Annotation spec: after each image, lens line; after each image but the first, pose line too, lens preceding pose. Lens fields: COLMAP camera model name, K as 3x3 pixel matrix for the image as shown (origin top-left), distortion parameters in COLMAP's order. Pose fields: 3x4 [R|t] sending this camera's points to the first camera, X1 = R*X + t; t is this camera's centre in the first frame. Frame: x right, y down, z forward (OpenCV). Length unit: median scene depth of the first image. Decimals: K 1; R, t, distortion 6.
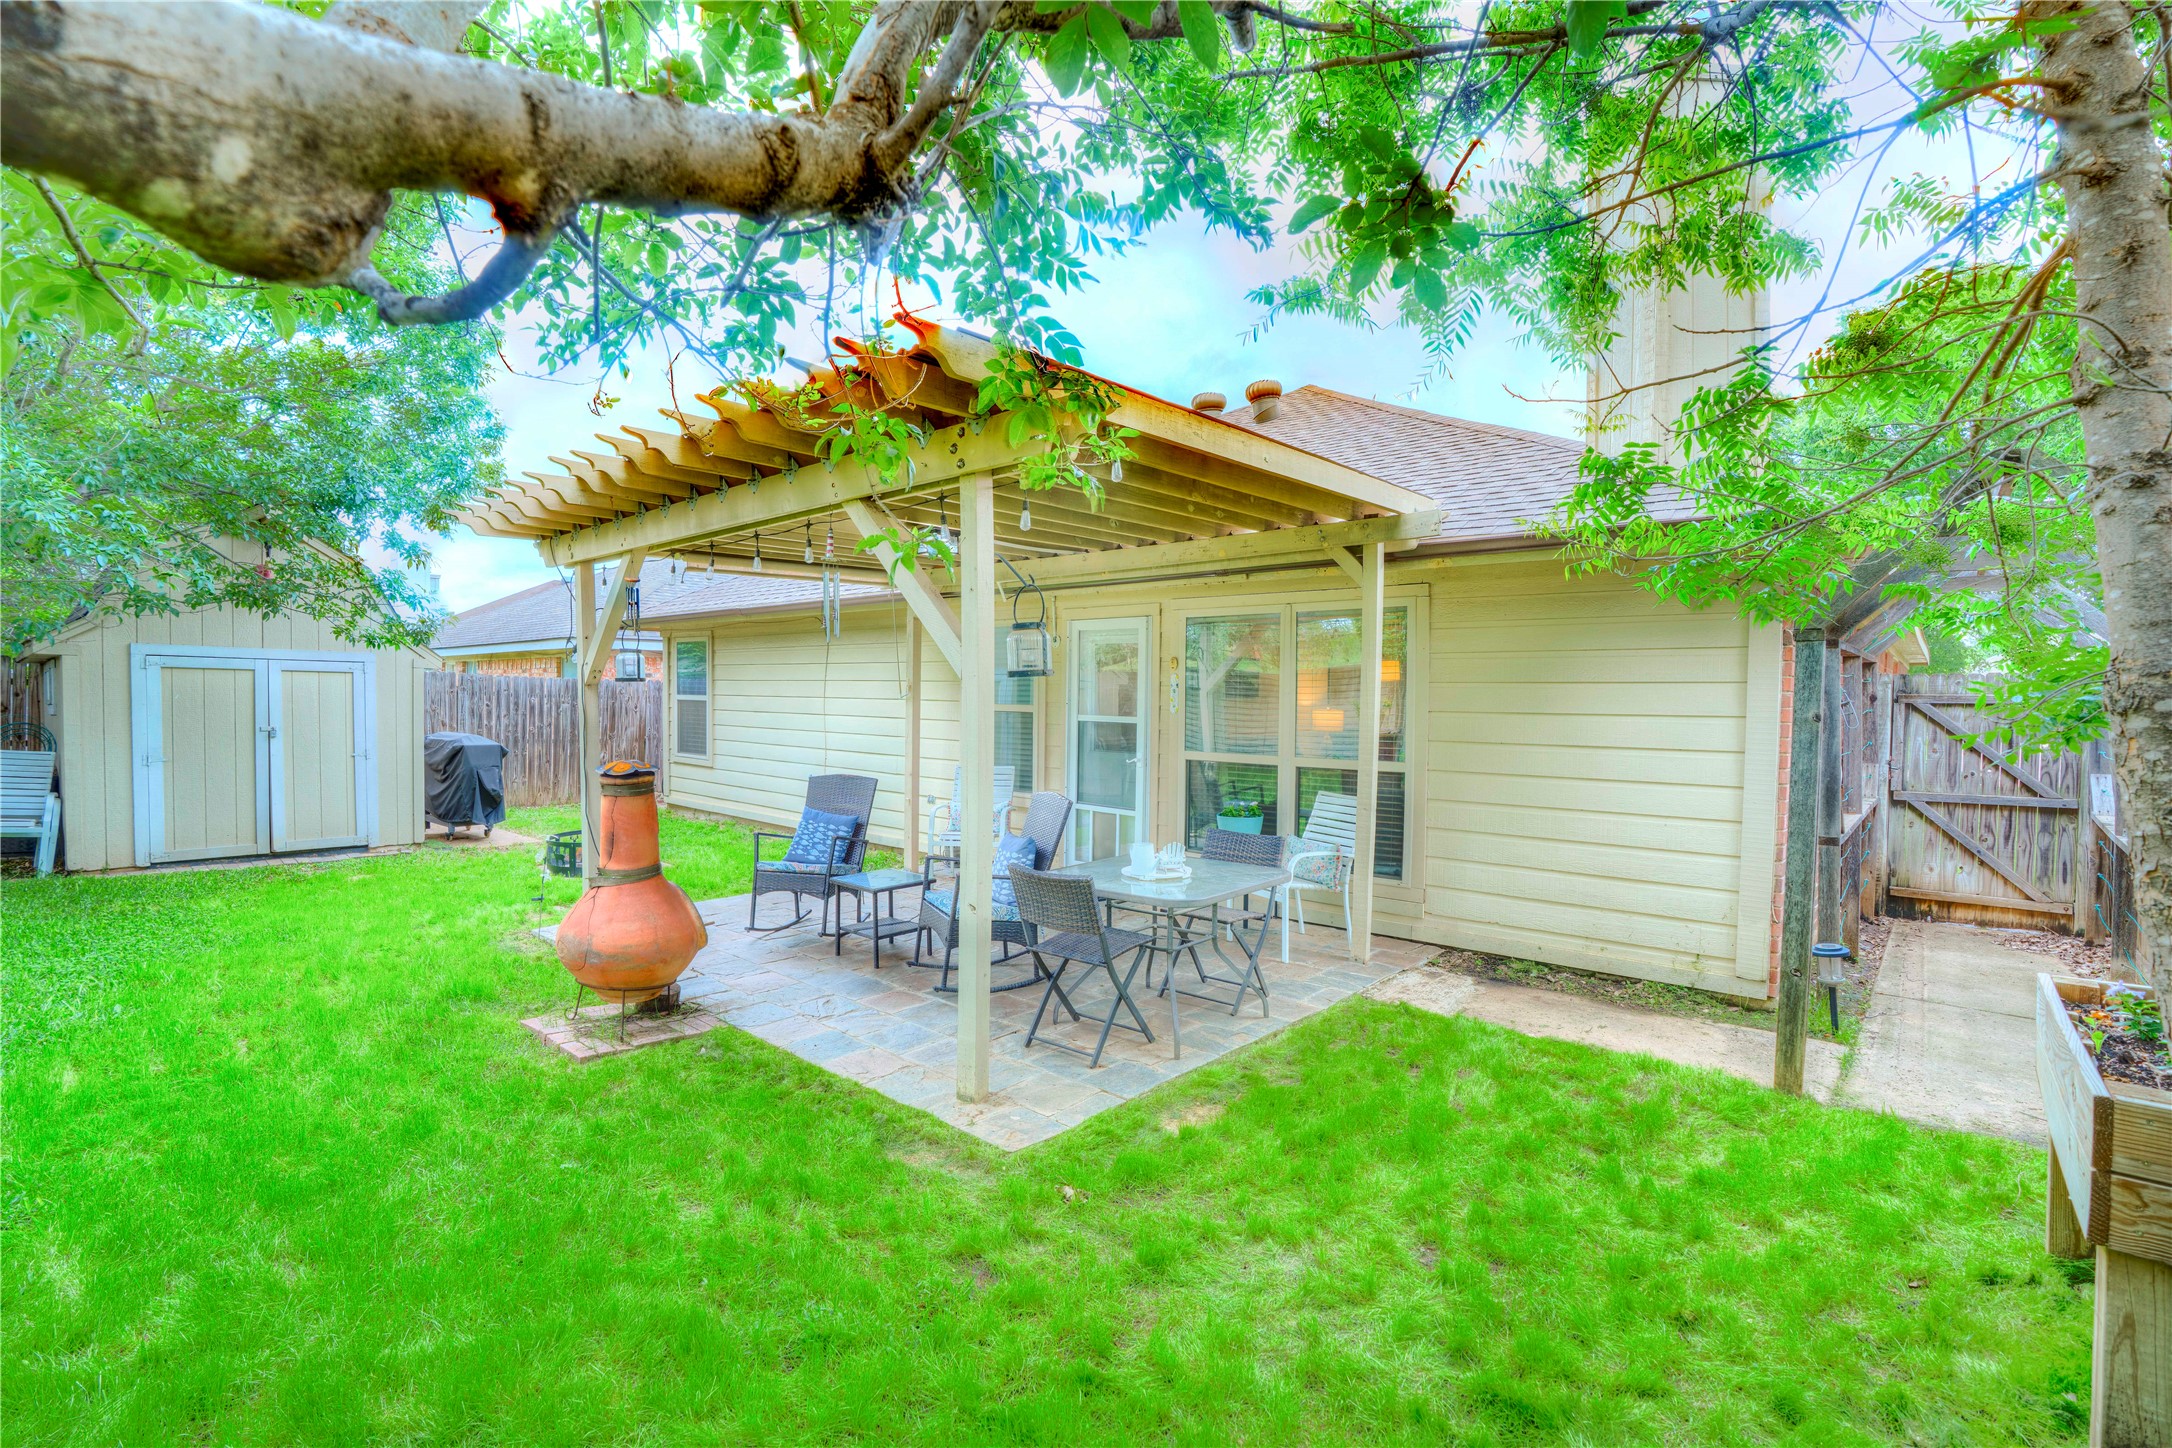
lens RADIAL K [[1002.4, 0, 1079.6], [0, 1002.4, 731.6], [0, 0, 1]] dist [-0.072268, 0.028323]
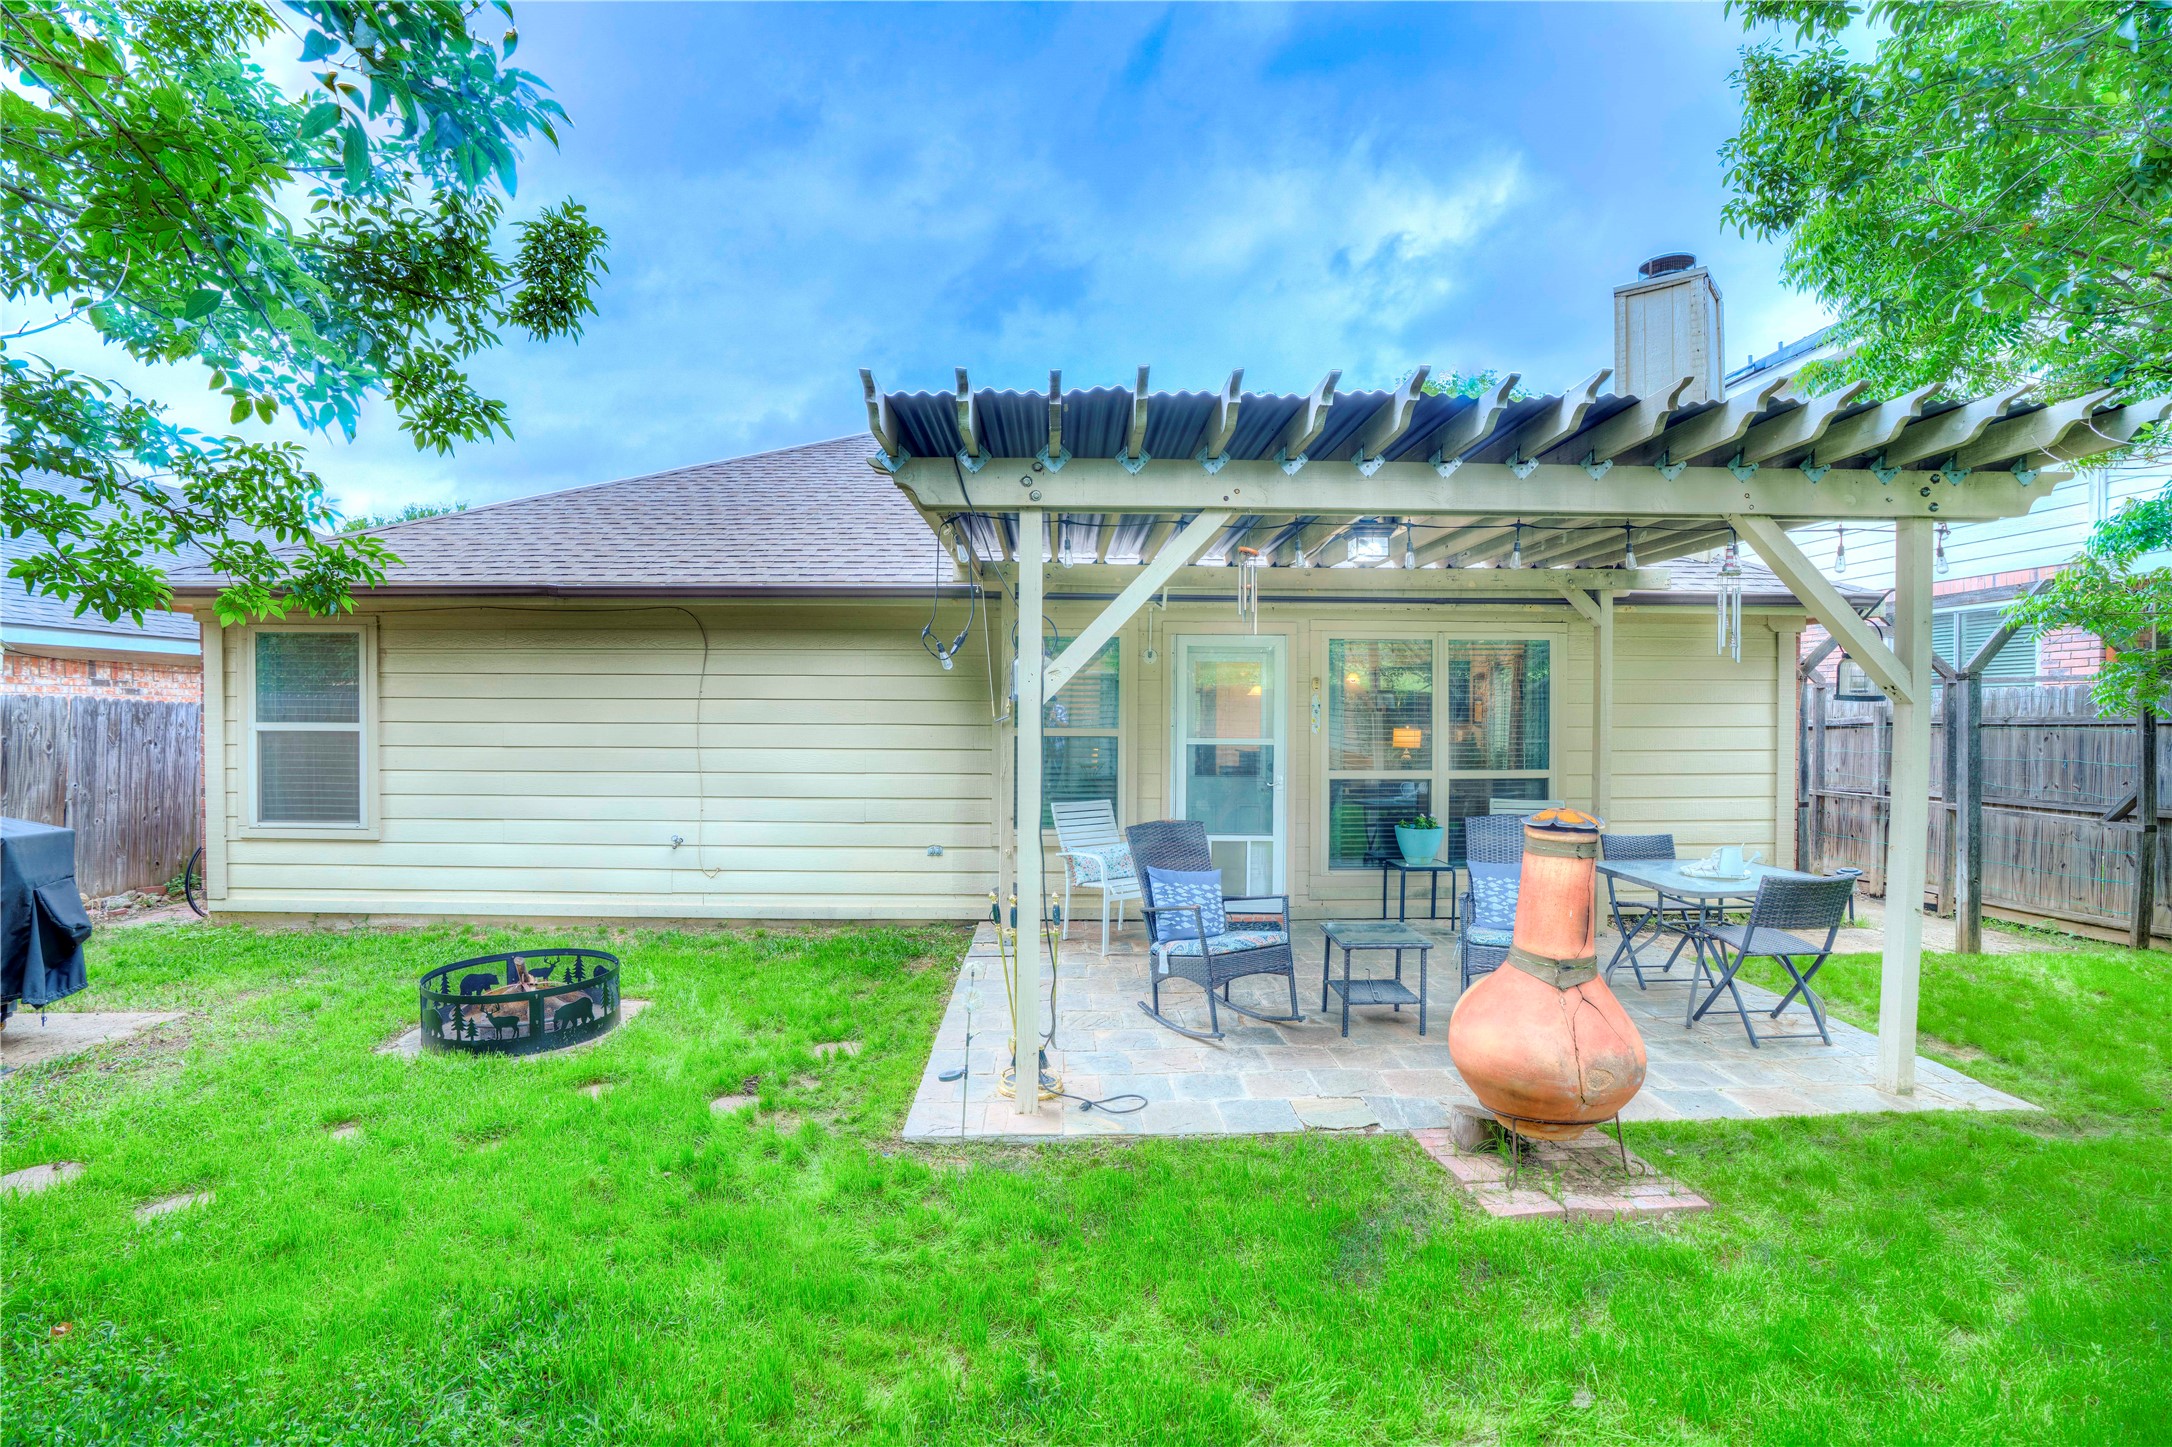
lens RADIAL K [[1002.4, 0, 1079.6], [0, 1002.4, 731.1], [0, 0, 1]] dist [-0.072268, 0.028323]
pose [[0.718745, -0.017677, 0.695049, -0.998037], [0.030845, 0.999503, -0.006476, -0.028158], [-0.694590, 0.026093, 0.718933, 0.581283]]
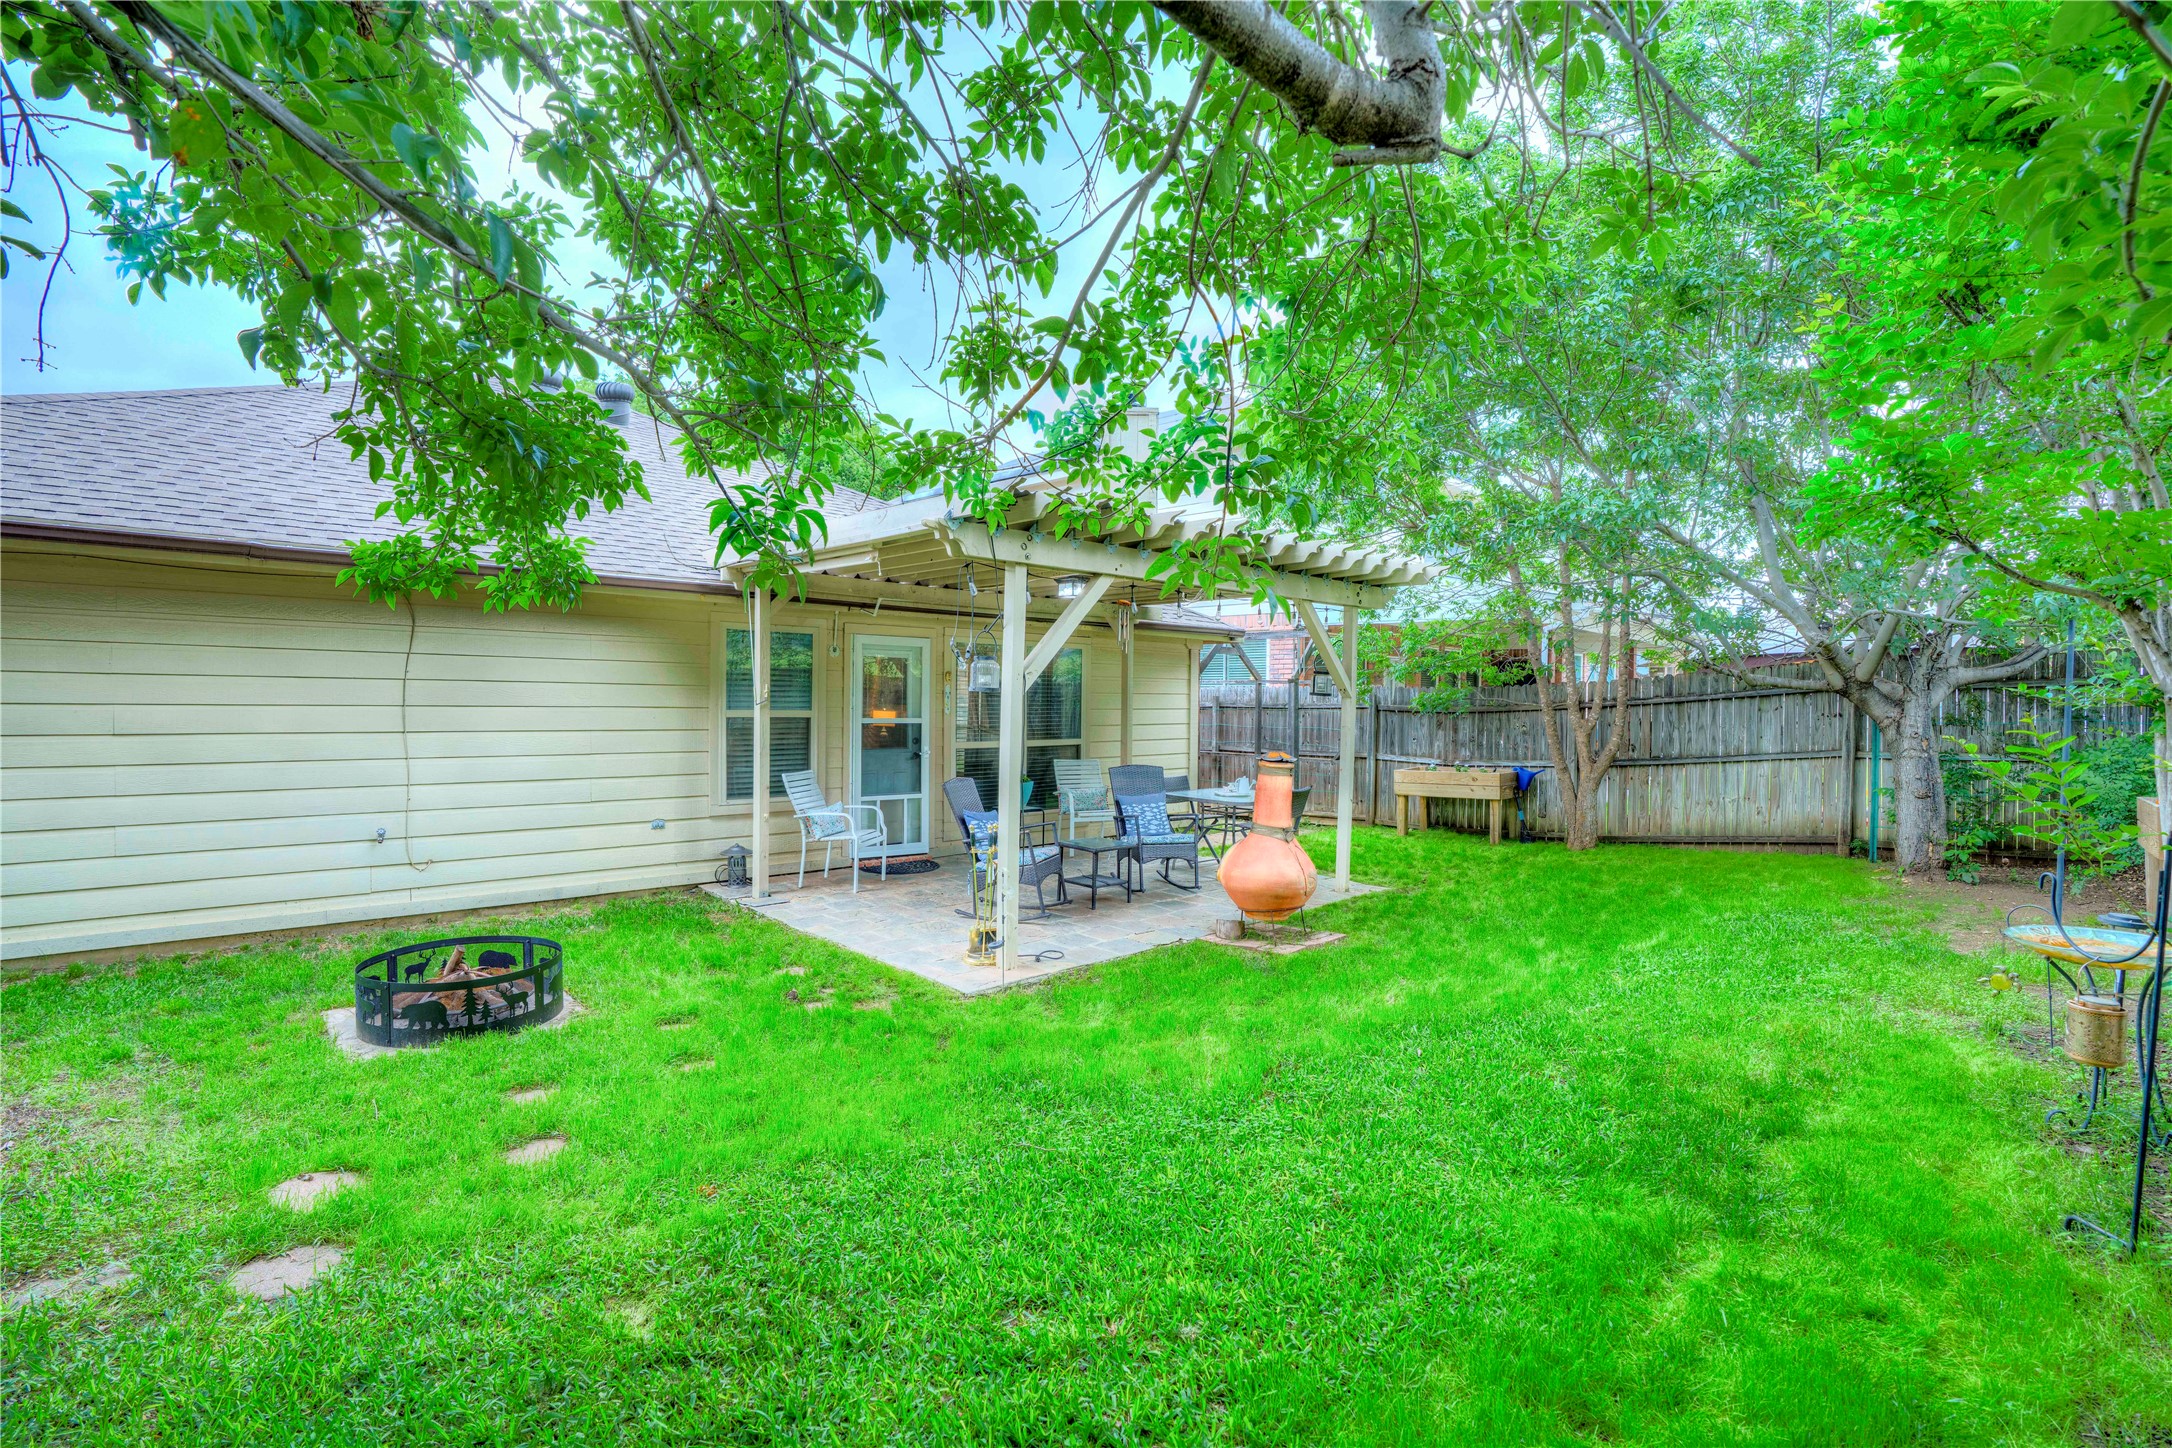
lens RADIAL K [[1002.4, 0, 1079.6], [0, 1002.4, 731.6], [0, 0, 1]] dist [-0.072268, 0.028323]
pose [[0.069338, -0.038297, 0.996858, -1.560950], [0.030075, 0.998889, 0.036283, -0.048723], [-0.997140, 0.027465, 0.070413, 0.955619]]
